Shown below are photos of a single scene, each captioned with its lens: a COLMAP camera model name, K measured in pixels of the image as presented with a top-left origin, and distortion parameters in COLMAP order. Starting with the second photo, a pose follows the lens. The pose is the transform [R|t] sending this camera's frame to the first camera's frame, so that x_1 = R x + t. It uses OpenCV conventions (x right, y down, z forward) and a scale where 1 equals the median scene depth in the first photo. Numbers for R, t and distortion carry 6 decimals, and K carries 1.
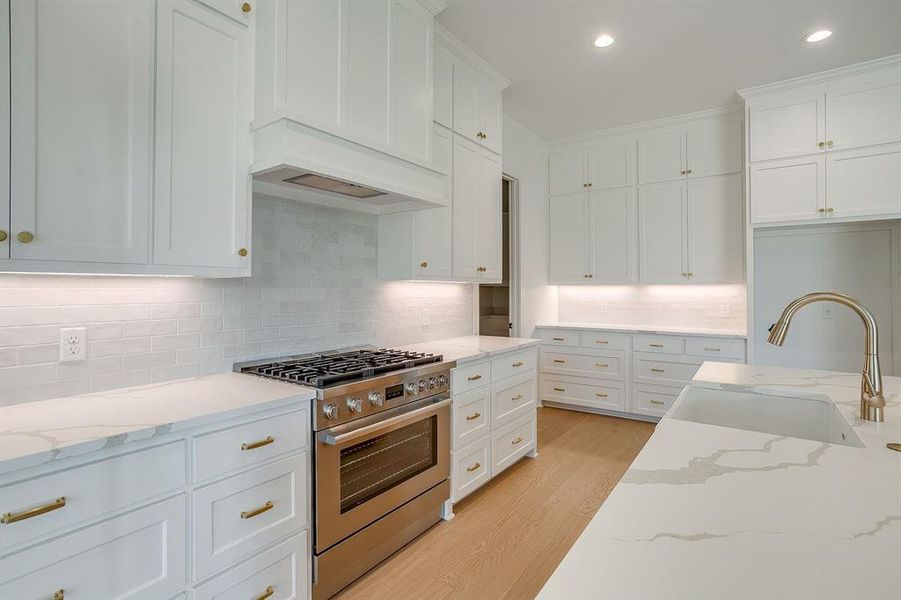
lens RADIAL K [[438.7, 0, 451.5], [0, 438.7, 283.6], [0, 0, 1]] dist [-0.020594, 0.000865]
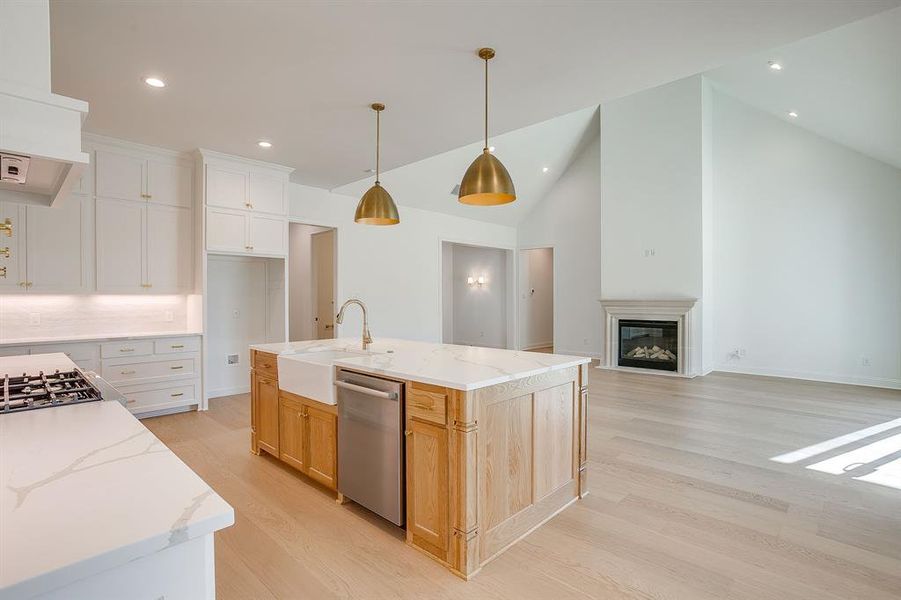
lens RADIAL K [[438.4, 0, 450.5], [0, 438.4, 300.0], [0, 0, 1]] dist [-0.061586, 0.037153]
pose [[0.147712, -0.007031, 0.989005, -0.526410], [-0.008566, 0.999928, 0.008388, 0.000410], [-0.988993, -0.009711, 0.147641, 0.044085]]
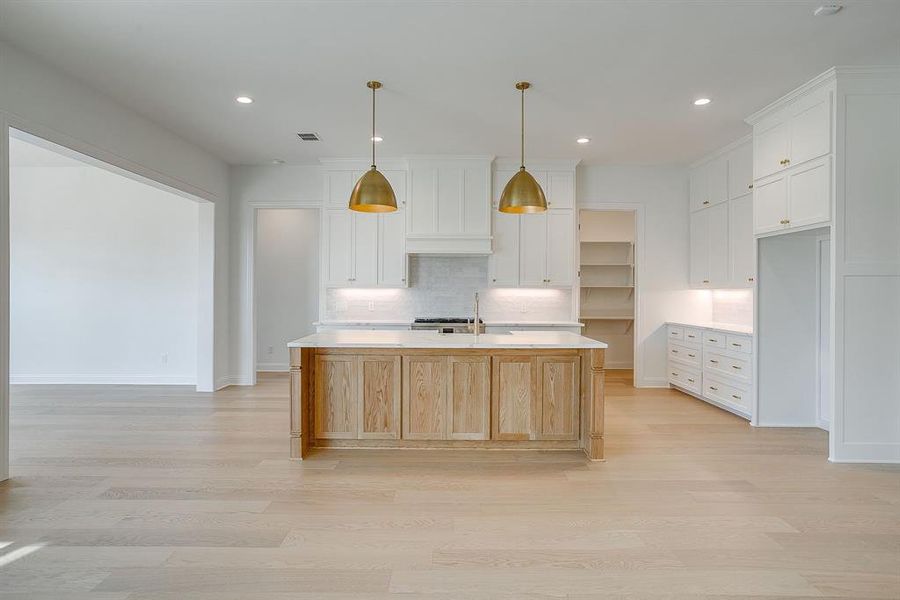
lens RADIAL K [[497.6, 0, 443.4], [0, 497.6, 300.5], [0, 0, 1]] dist [-0.020089, 0.000144]
pose [[0.567864, 0.015052, -0.822985, 1.280115], [0.006629, 0.999717, 0.022859, -0.001562], [0.823095, -0.018437, 0.567604, -0.399667]]
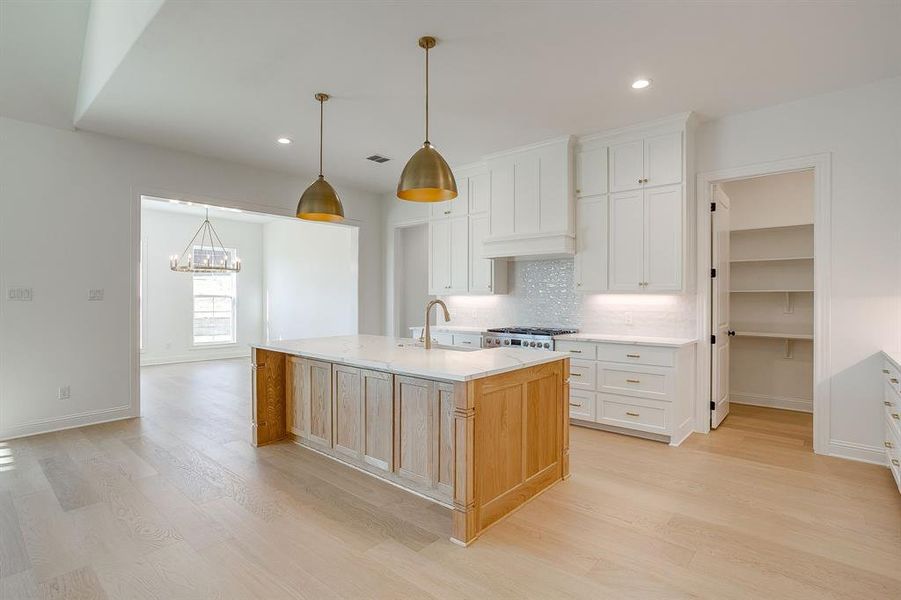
lens RADIAL K [[438.4, 0, 450.5], [0, 438.4, 300.0], [0, 0, 1]] dist [-0.061586, 0.037153]
pose [[-0.092958, 0.000236, -0.995670, 1.238734], [0.010163, 0.999948, -0.000712, 0.010530], [0.995618, -0.010185, -0.092955, 0.477582]]
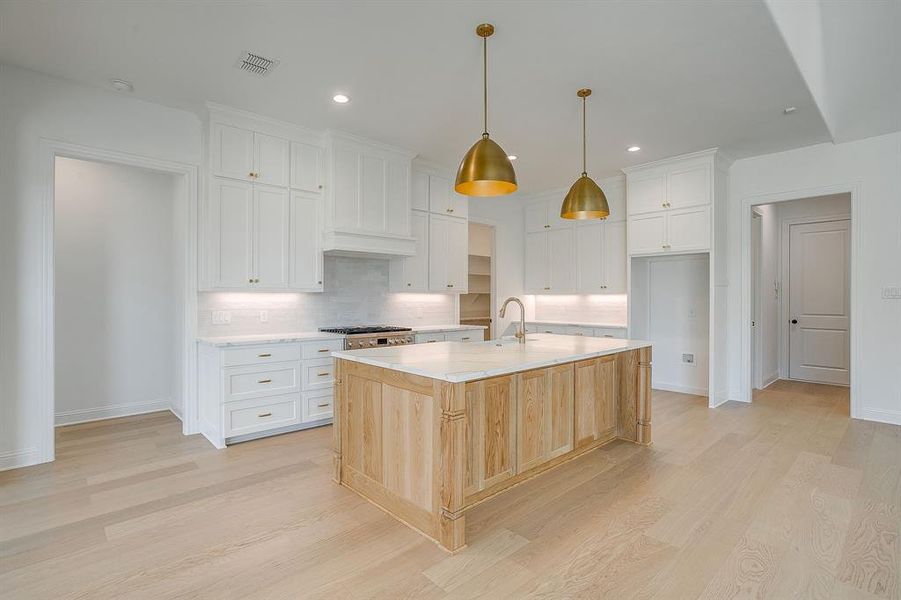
lens RADIAL K [[438.4, 0, 450.5], [0, 438.4, 300.0], [0, 0, 1]] dist [-0.061586, 0.037153]
pose [[0.978293, -0.000323, -0.207226, 0.385359], [0.003580, 0.999876, 0.015346, -0.002155], [0.207195, -0.015754, 0.978173, -0.648864]]
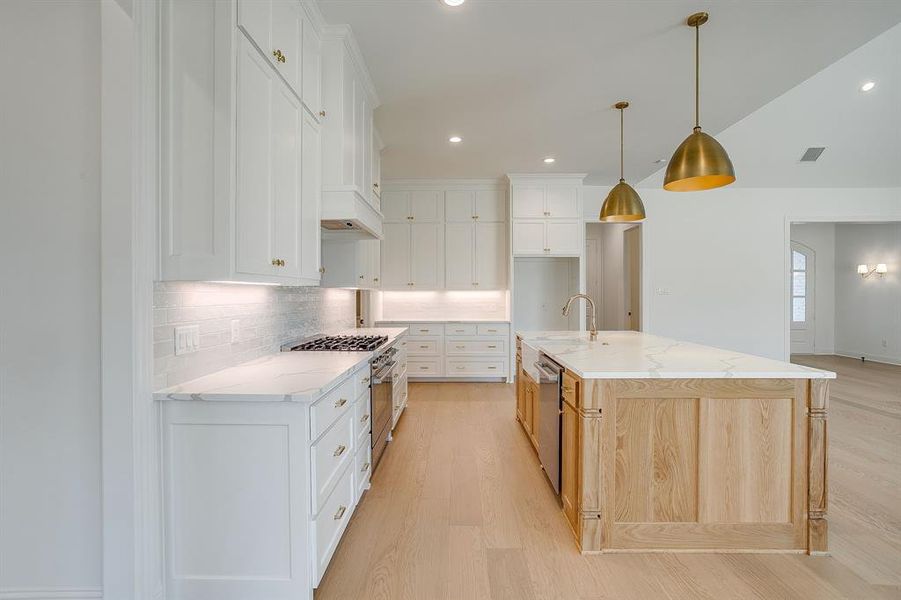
lens RADIAL K [[438.4, 0, 450.5], [0, 438.4, 300.0], [0, 0, 1]] dist [-0.061586, 0.037153]
pose [[0.826176, -0.011310, 0.563298, -0.464565], [-0.002969, 0.999697, 0.024426, -0.001738], [-0.563404, -0.021853, 0.825892, -0.267633]]
